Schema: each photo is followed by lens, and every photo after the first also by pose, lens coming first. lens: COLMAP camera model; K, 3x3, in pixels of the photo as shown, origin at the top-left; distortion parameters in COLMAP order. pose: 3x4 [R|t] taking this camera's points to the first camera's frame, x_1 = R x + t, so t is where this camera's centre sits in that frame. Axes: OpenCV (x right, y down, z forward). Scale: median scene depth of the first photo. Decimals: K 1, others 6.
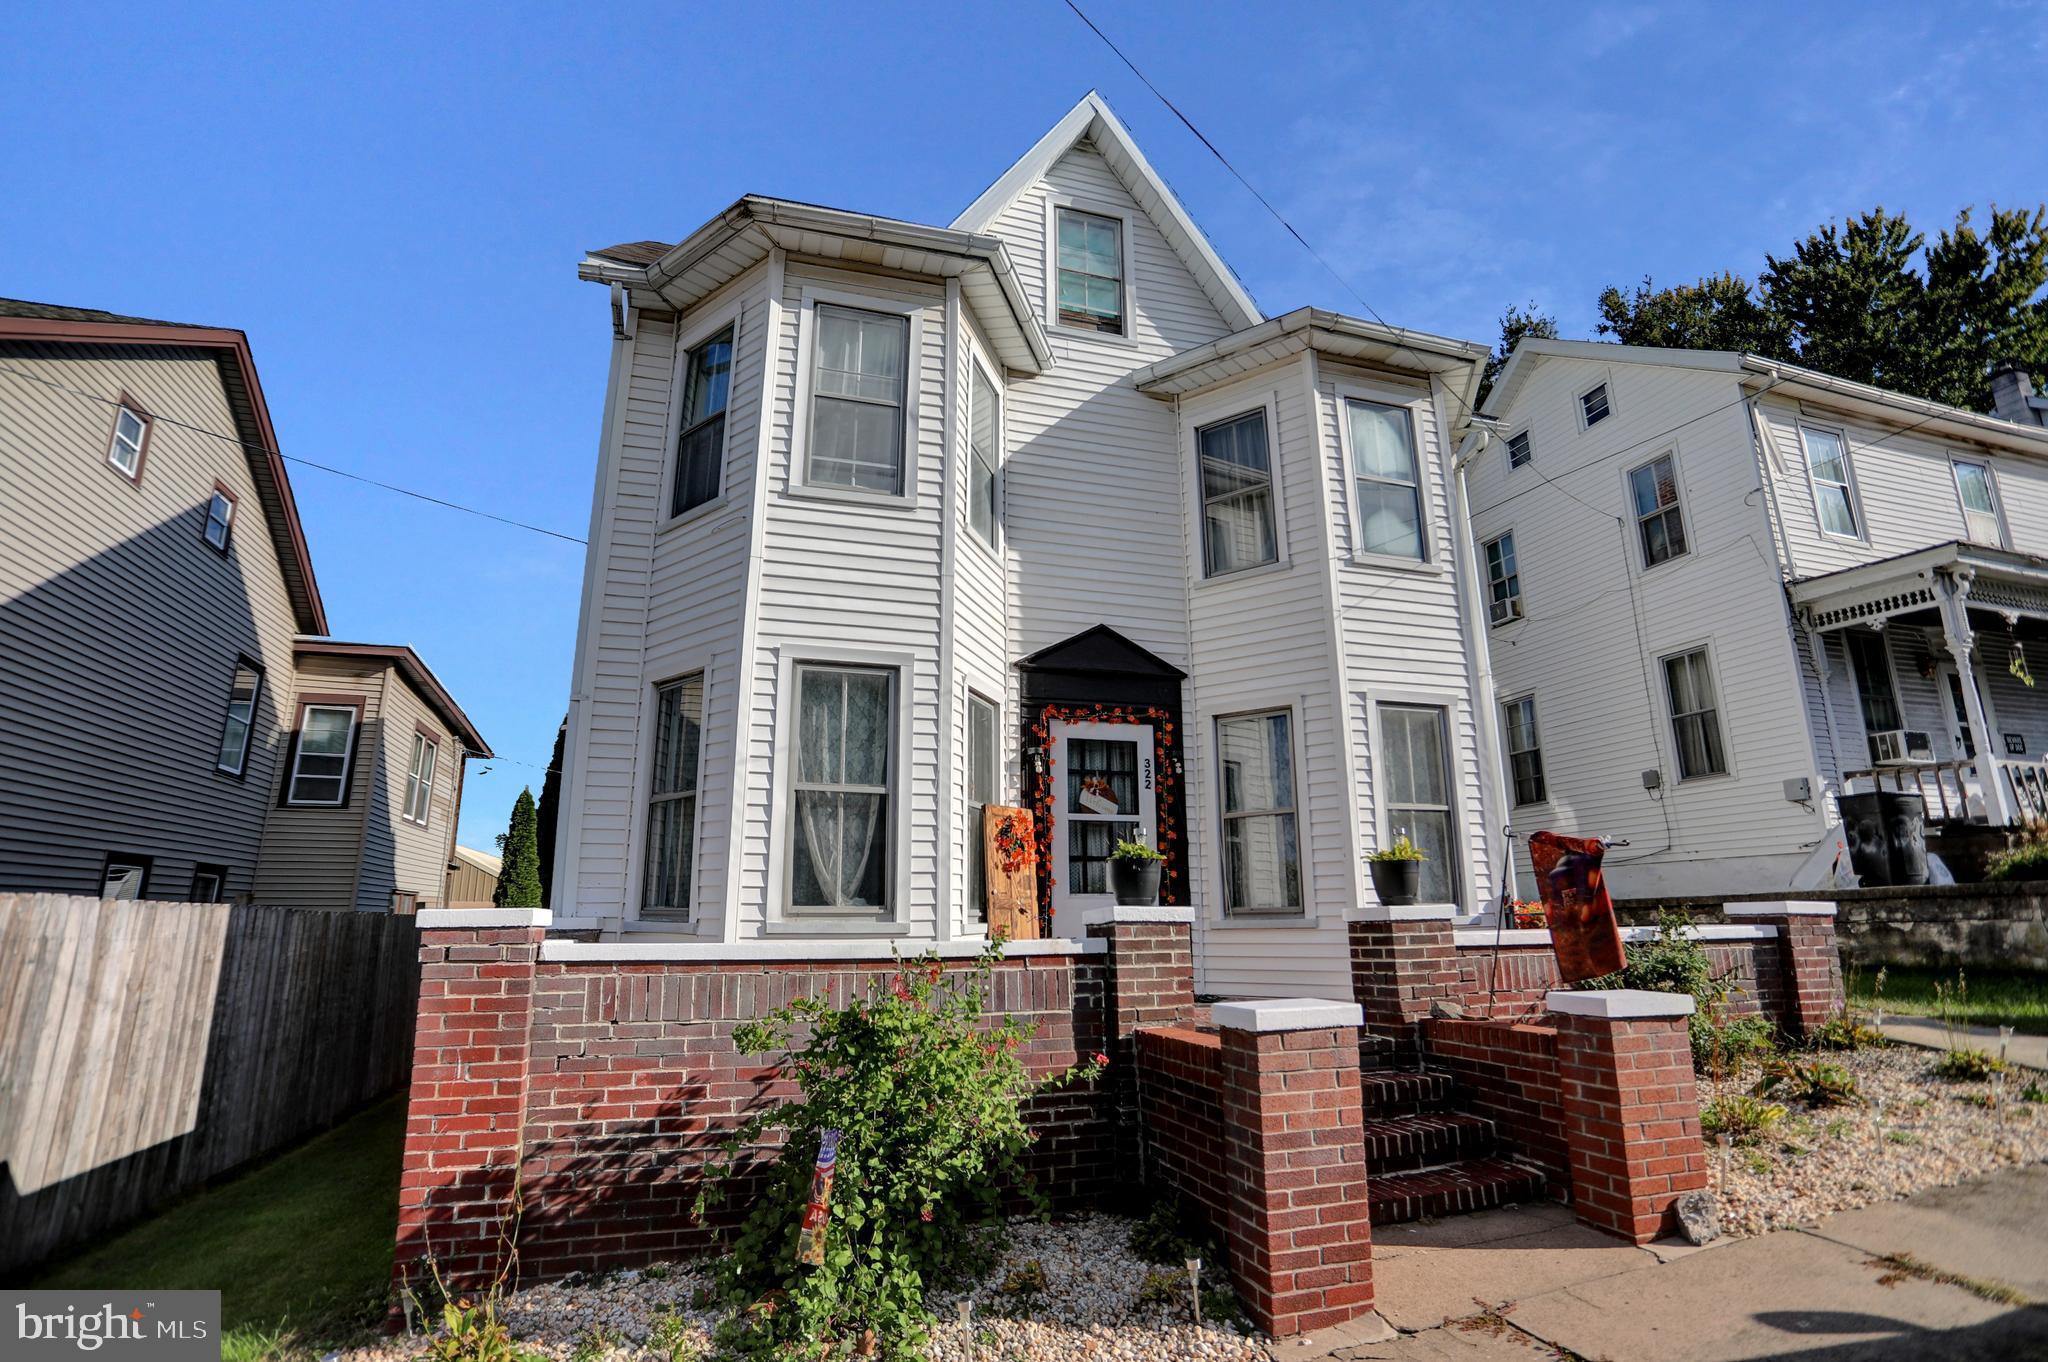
lens RADIAL K [[994.6, 0, 1033.7], [0, 994.6, 673.9], [0, 0, 1]] dist [-0.077230, 0.037607]
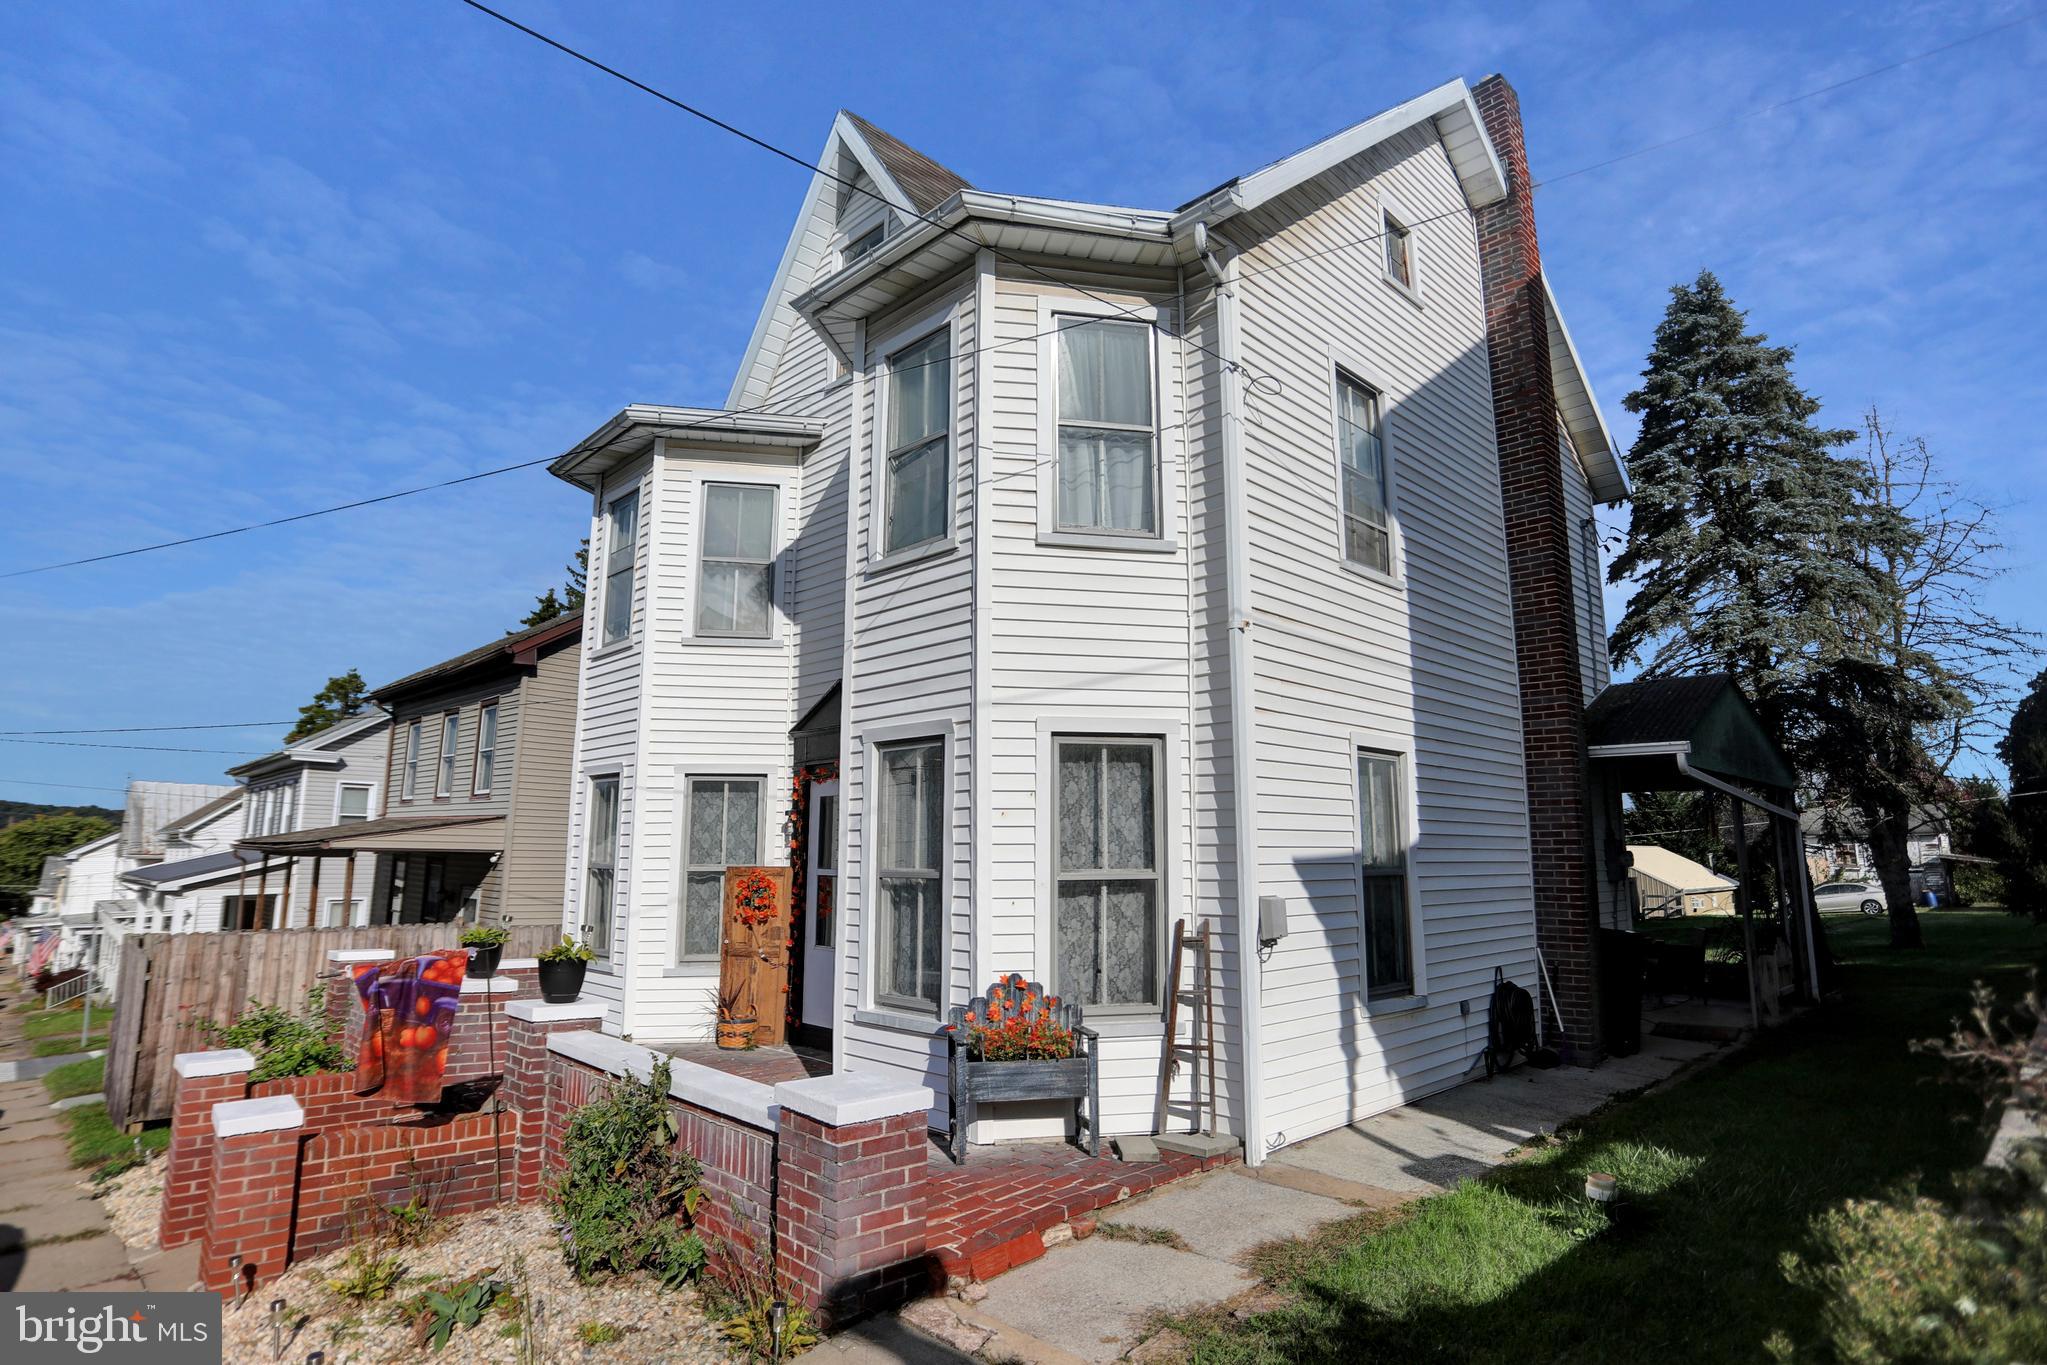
lens RADIAL K [[1076.9, 0, 1022.7], [0, 1076.9, 670.1], [0, 0, 1]] dist [-0.074515, 0.041012]
pose [[0.454070, -0.147734, -0.878632, 1.302616], [0.208928, 0.976316, -0.056186, 0.048111], [0.866123, -0.158059, 0.474182, 0.759099]]
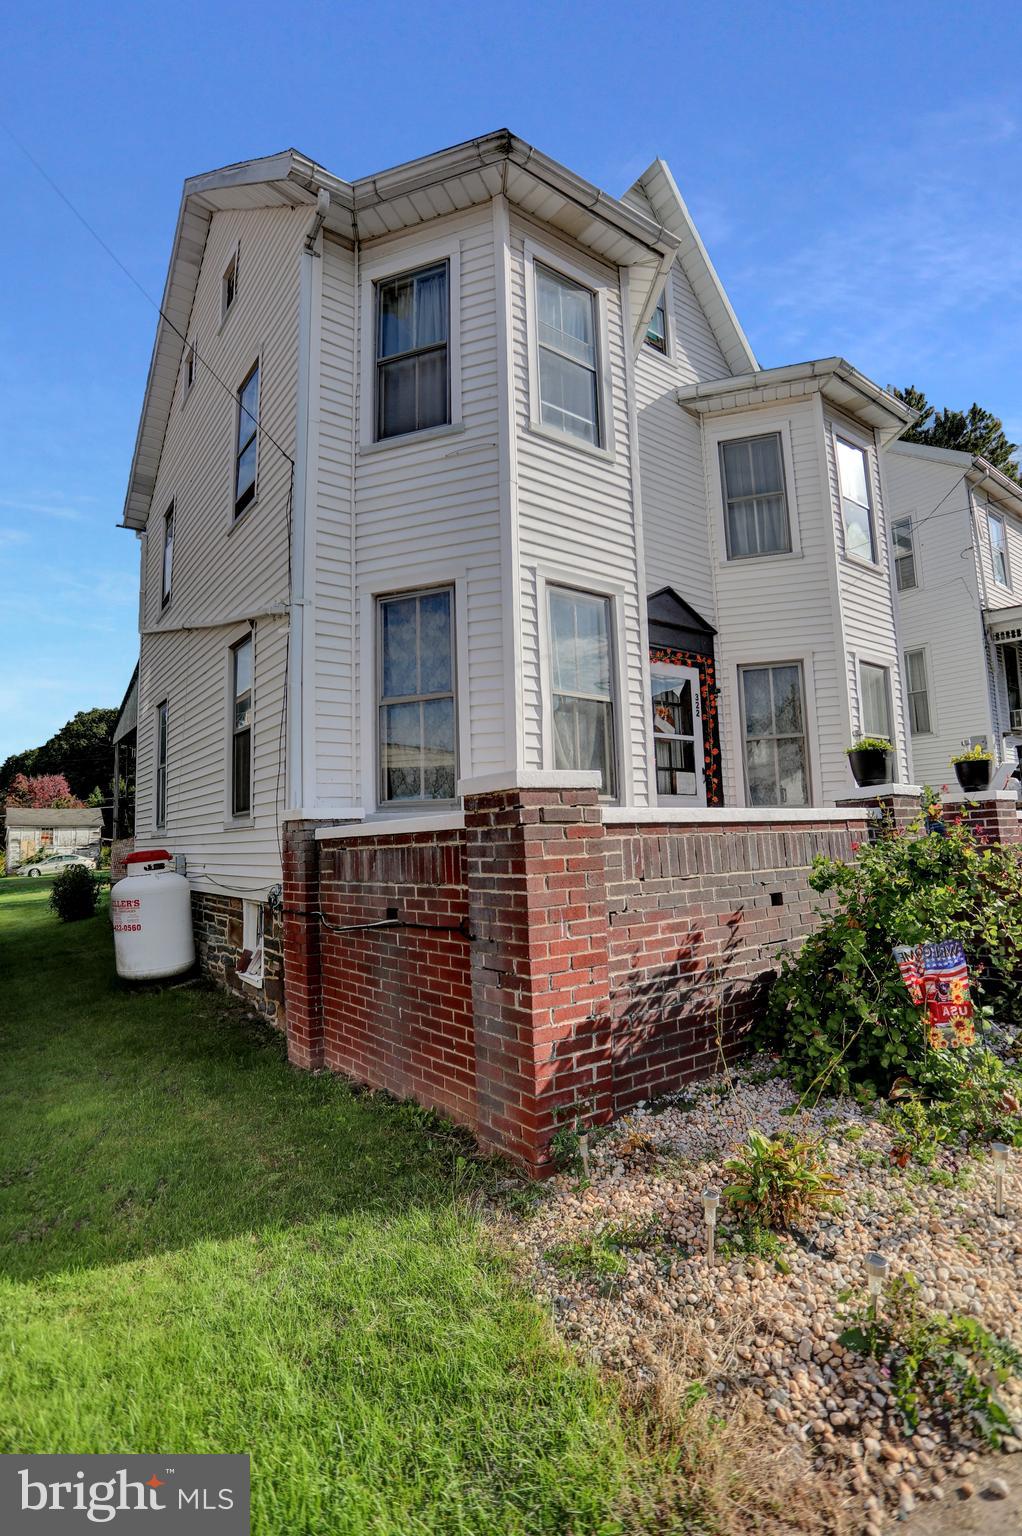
lens RADIAL K [[745.9, 0, 507.1], [0, 745.9, 758.5], [0, 0, 1]] dist [-0.077230, 0.037607]
pose [[0.947221, 0.018841, 0.320027, -0.498727], [-0.058088, 0.991834, 0.113538, 0.085131], [-0.315275, -0.126135, 0.940581, 0.177710]]
